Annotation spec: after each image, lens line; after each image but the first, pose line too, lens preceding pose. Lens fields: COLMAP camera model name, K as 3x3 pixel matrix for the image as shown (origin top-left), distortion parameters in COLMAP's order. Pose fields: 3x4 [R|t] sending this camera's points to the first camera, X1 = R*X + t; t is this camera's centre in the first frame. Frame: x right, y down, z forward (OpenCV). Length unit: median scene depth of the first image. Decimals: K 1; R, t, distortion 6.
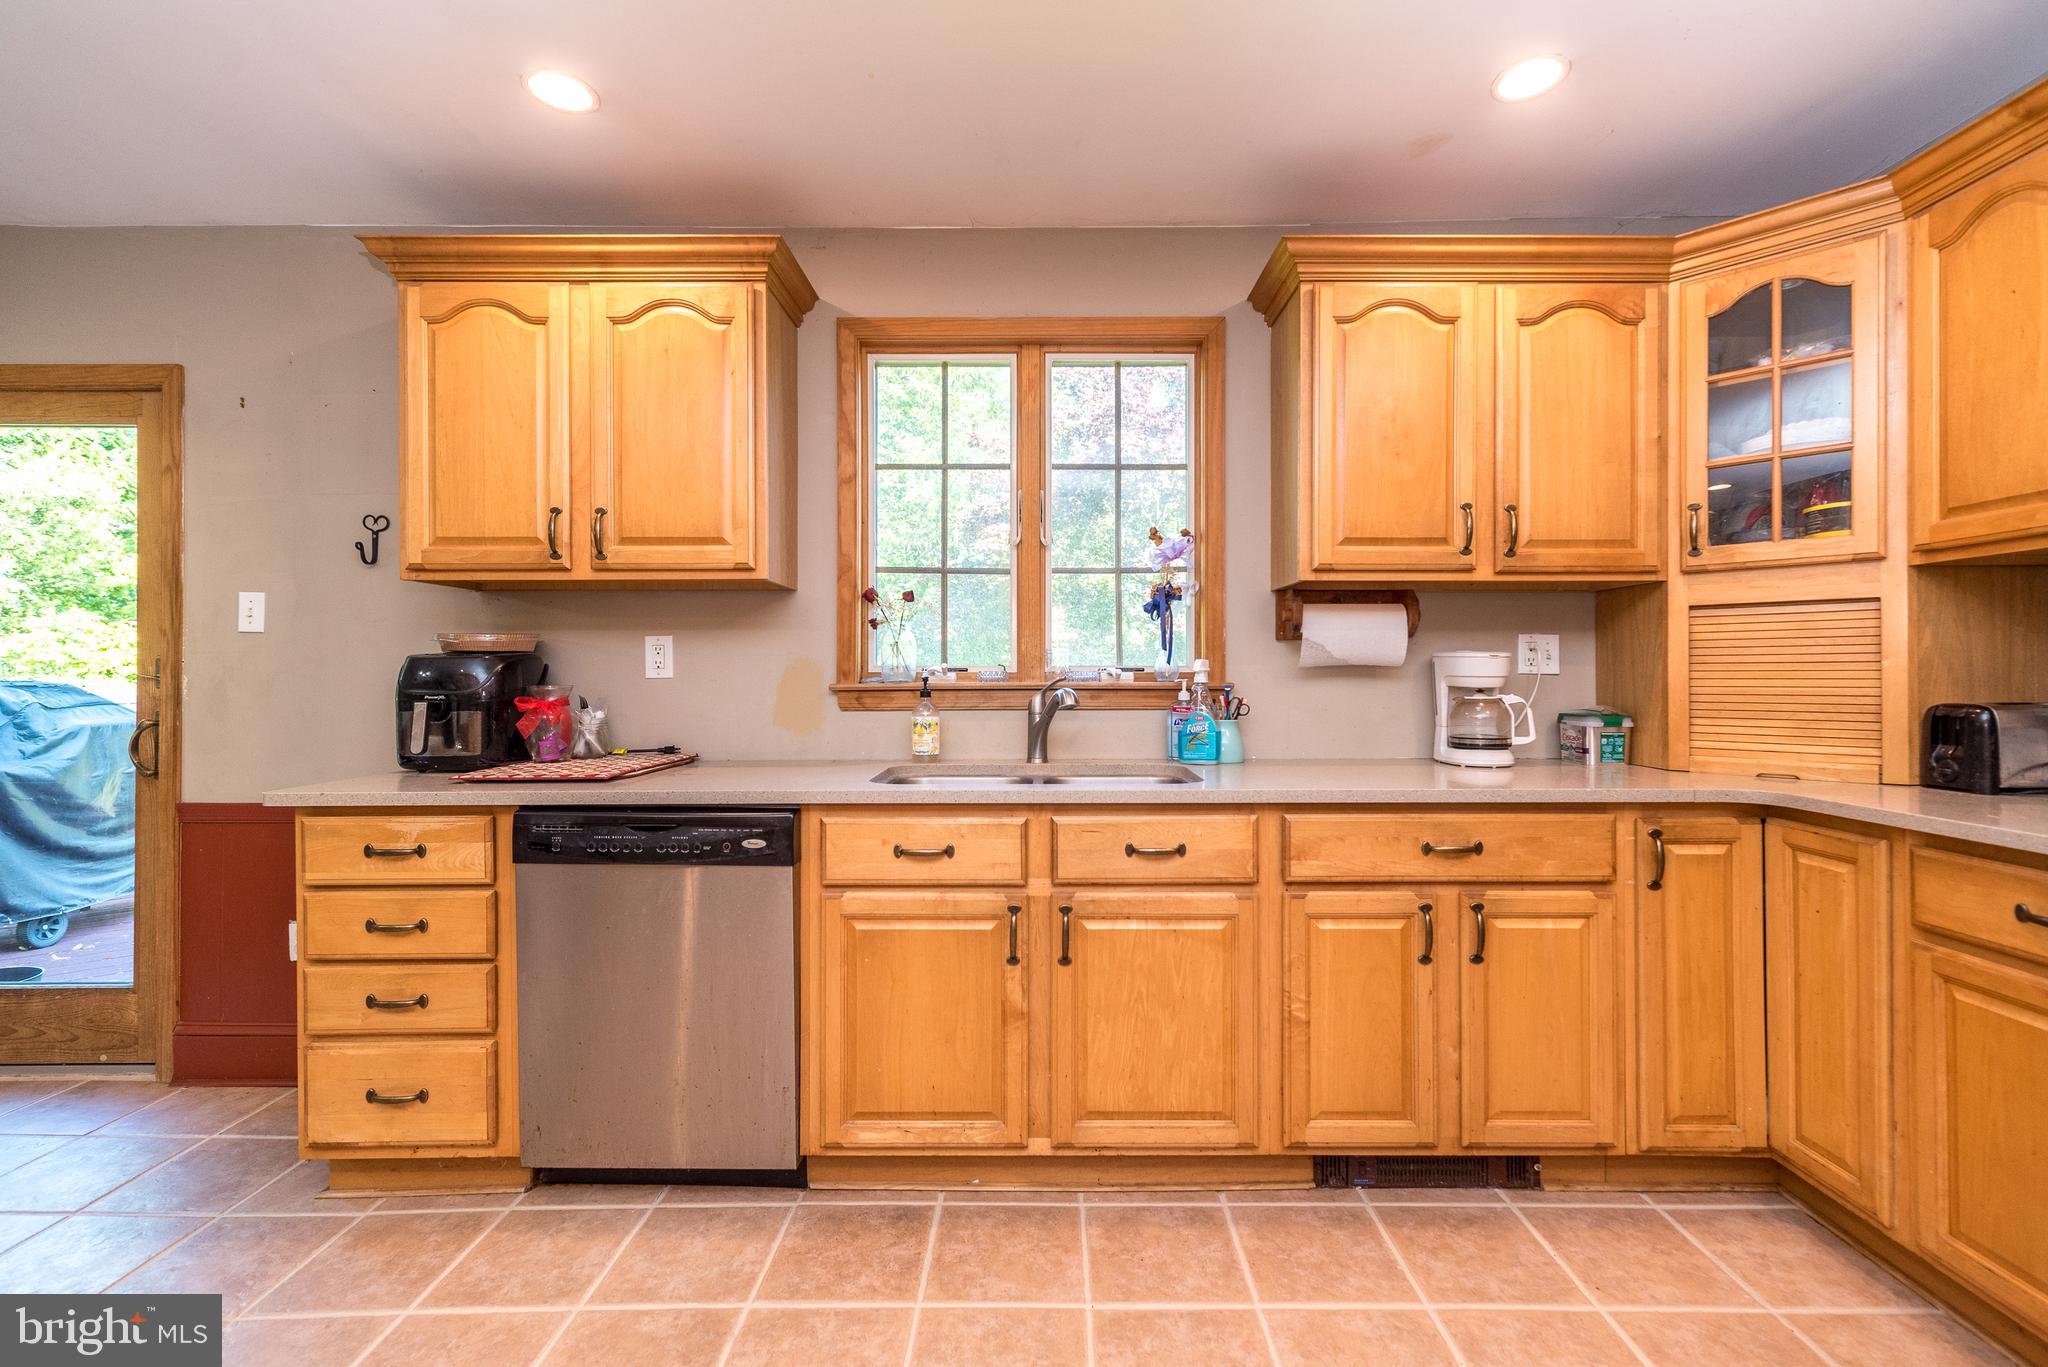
lens RADIAL K [[895.4, 0, 1057.4], [0, 895.4, 699.6], [0, 0, 1]] dist [0.006315, 0.000292]
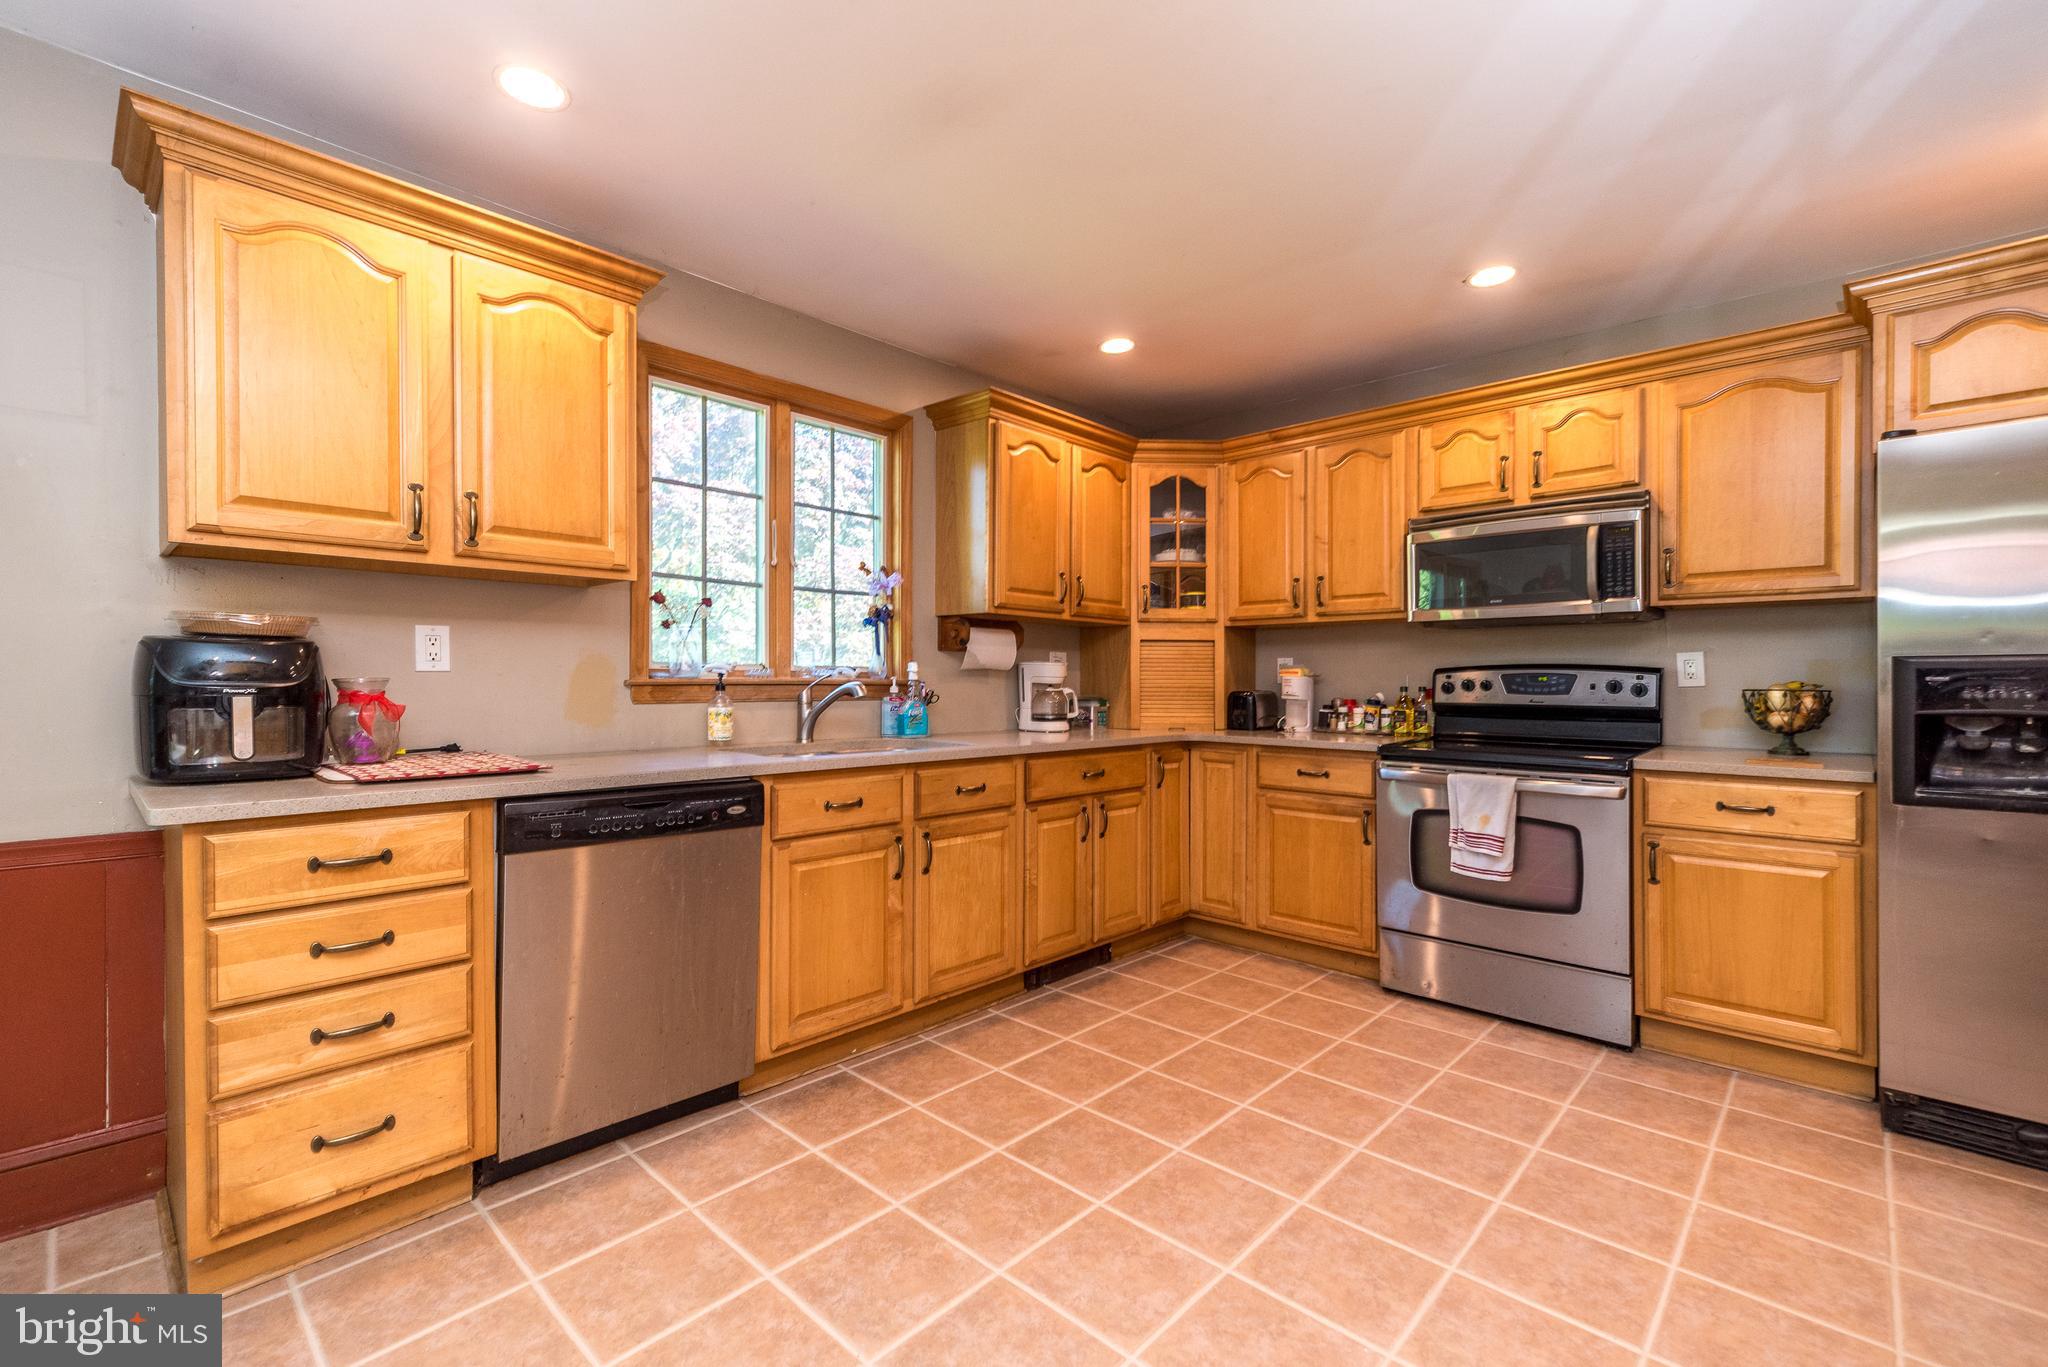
lens RADIAL K [[882.3, 0, 1015.5], [0, 882.3, 727.8], [0, 0, 1]] dist [-0.000035, 0.000201]
pose [[0.688230, -0.032571, 0.724761, -0.815970], [0.013905, 0.999400, 0.031709, 0.016490], [-0.725359, -0.011745, 0.688271, -0.070892]]
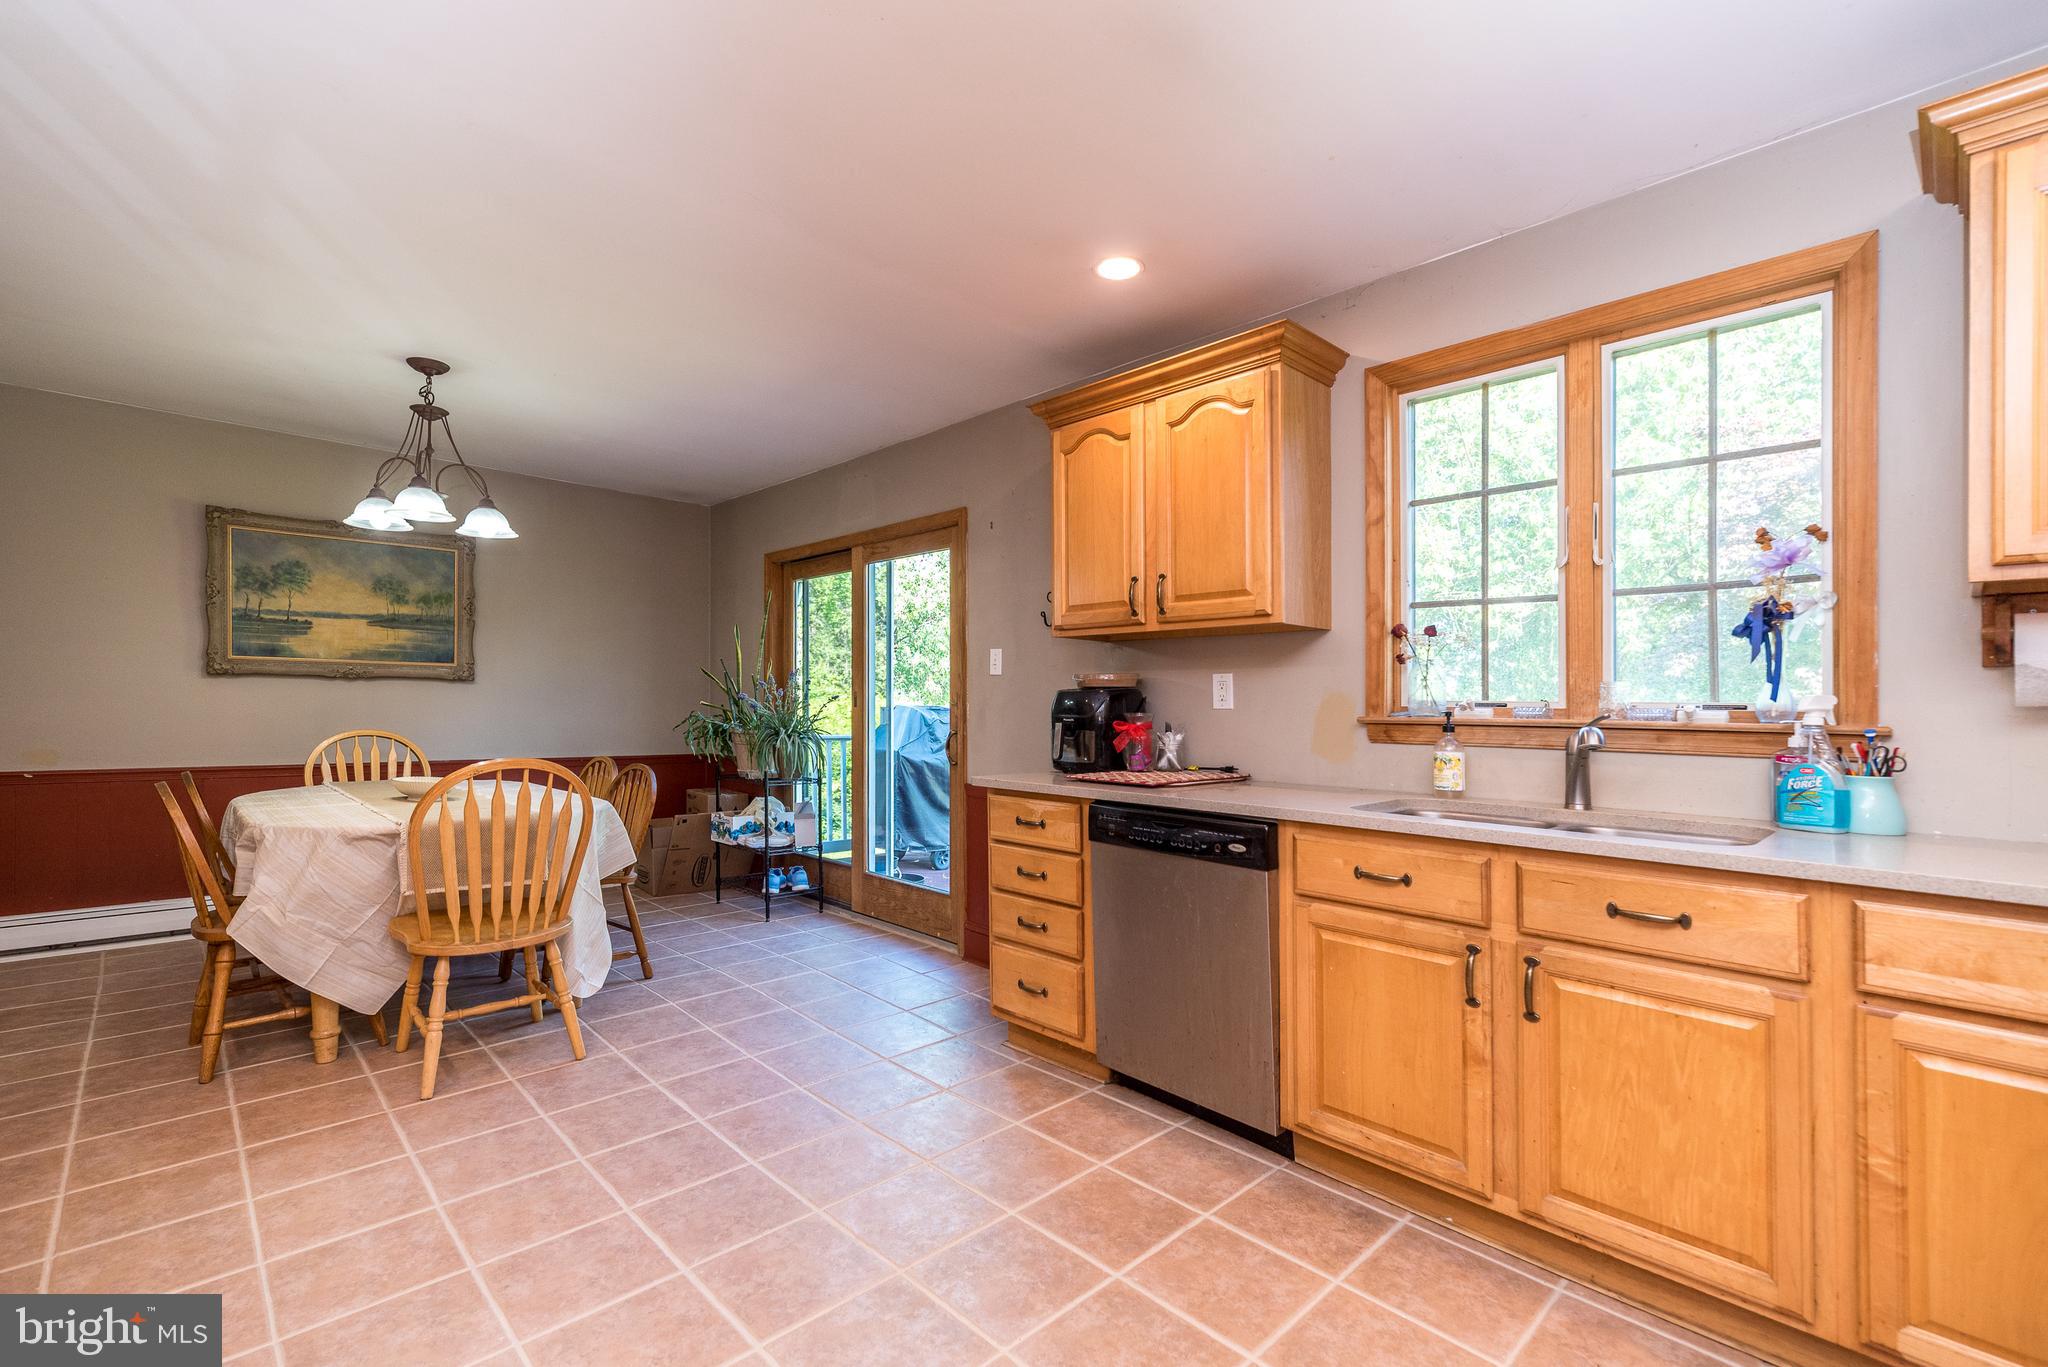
lens RADIAL K [[885.8, 0, 1021.6], [0, 885.8, 764.2], [0, 0, 1]] dist [0.007548, 0.000222]
pose [[0.695212, 0.059830, -0.716310, 0.262904], [-0.035013, 0.998166, 0.049390, 0.001125], [0.717951, -0.009257, 0.696032, -0.023606]]
